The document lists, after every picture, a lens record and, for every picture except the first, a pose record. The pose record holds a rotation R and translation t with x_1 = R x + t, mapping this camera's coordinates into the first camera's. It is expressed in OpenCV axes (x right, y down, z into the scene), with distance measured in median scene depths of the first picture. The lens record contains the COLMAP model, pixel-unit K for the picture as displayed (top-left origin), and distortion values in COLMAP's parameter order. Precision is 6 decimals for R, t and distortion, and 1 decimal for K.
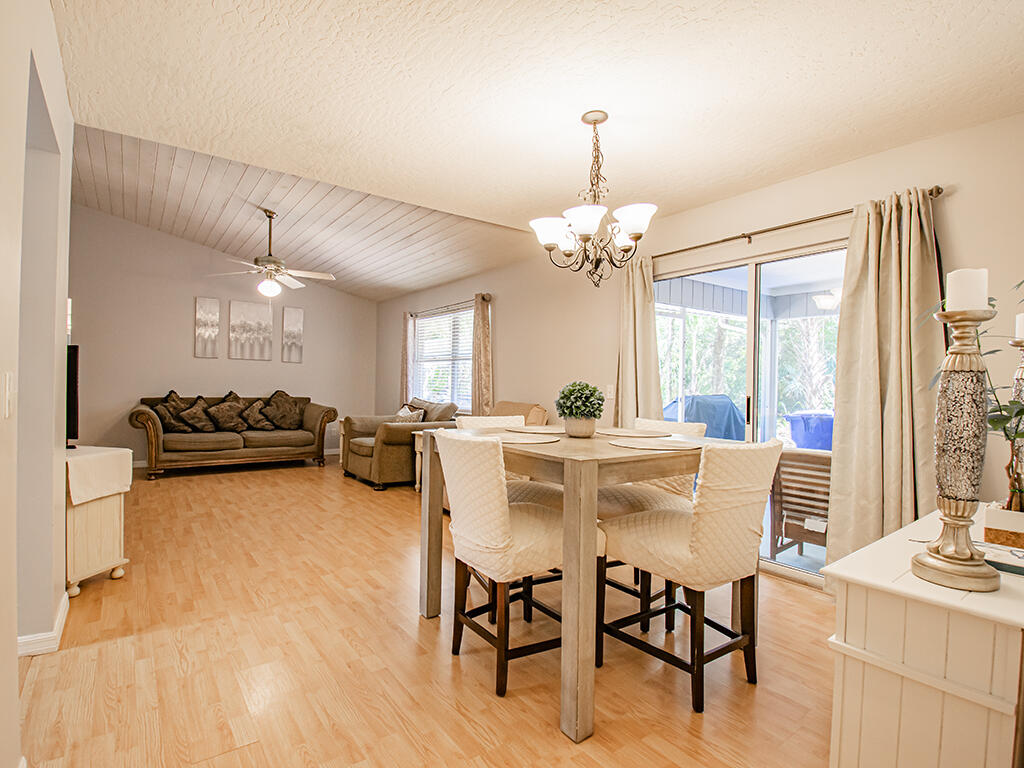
lens RADIAL K [[508.3, 0, 494.2], [0, 508.3, 381.0], [0, 0, 1]] dist [0.010137, -0.016948]
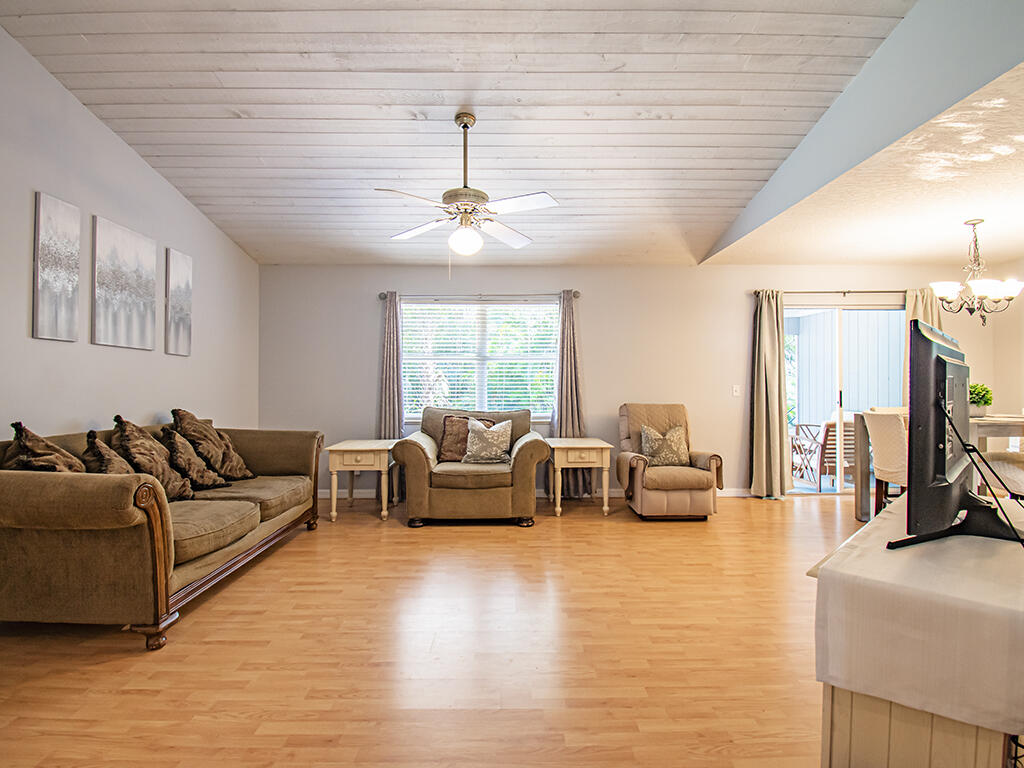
lens RADIAL K [[508.3, 0, 516.1], [0, 508.3, 384.2], [0, 0, 1]] dist [0.010137, -0.016948]
pose [[0.570933, -0.017841, 0.820803, -0.749306], [0.008204, 0.999838, 0.016026, -0.014126], [-0.820956, -0.002416, 0.570987, 0.484665]]
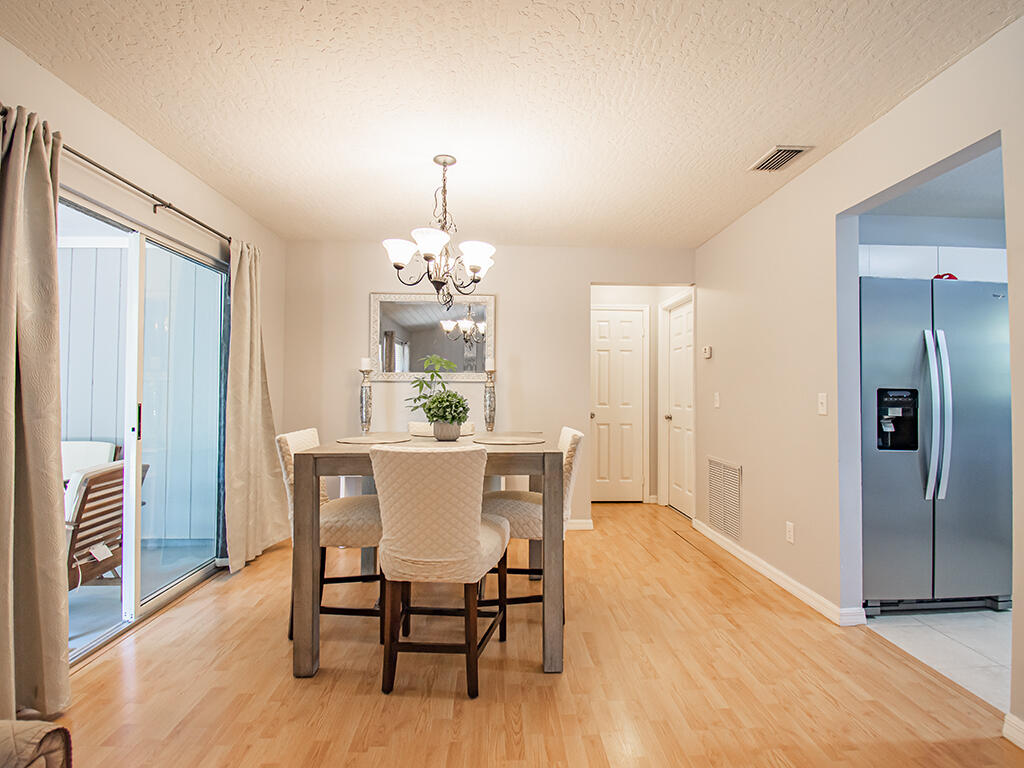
lens RADIAL K [[508.3, 0, 516.1], [0, 508.3, 381.2], [0, 0, 1]] dist [0.010137, -0.016948]
pose [[-0.836851, -0.008474, 0.547365, -0.218989], [-0.019880, 0.999691, -0.014916, -0.003698], [-0.547069, -0.023364, -0.836761, 0.702884]]
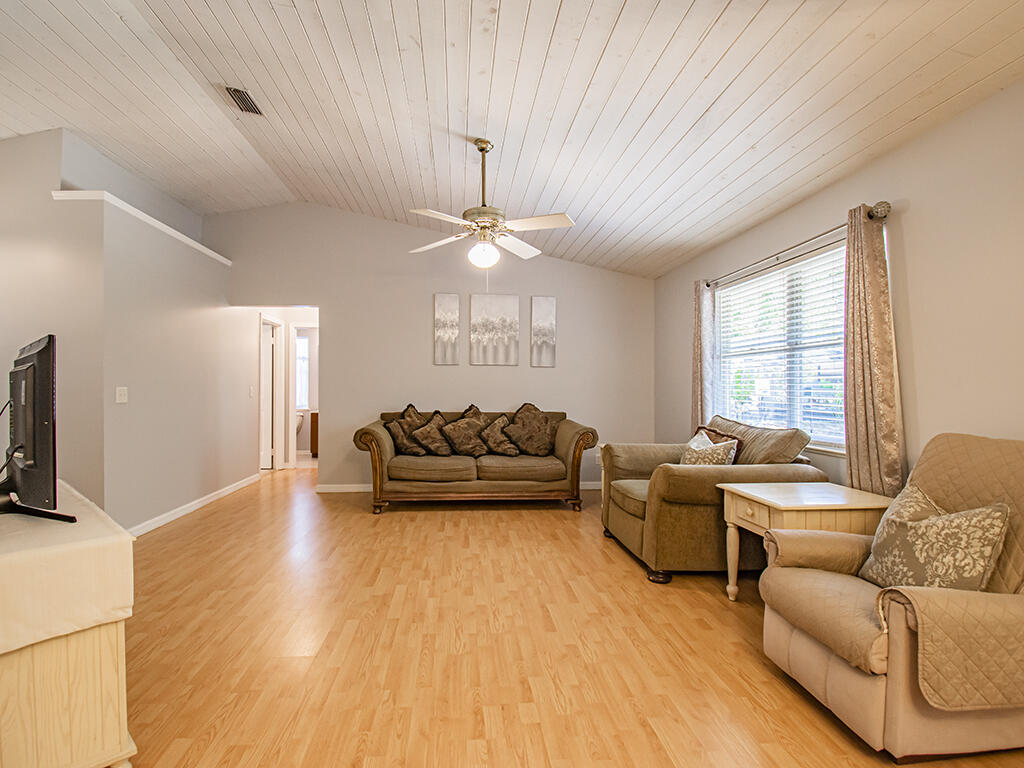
lens RADIAL K [[508.3, 0, 488.9], [0, 508.3, 381.9], [0, 0, 1]] dist [0.010137, -0.016948]
pose [[0.847464, -0.022765, -0.530364, -0.066702], [0.015548, 0.999716, -0.018067, -0.001213], [0.530625, 0.007065, 0.847577, 0.352817]]
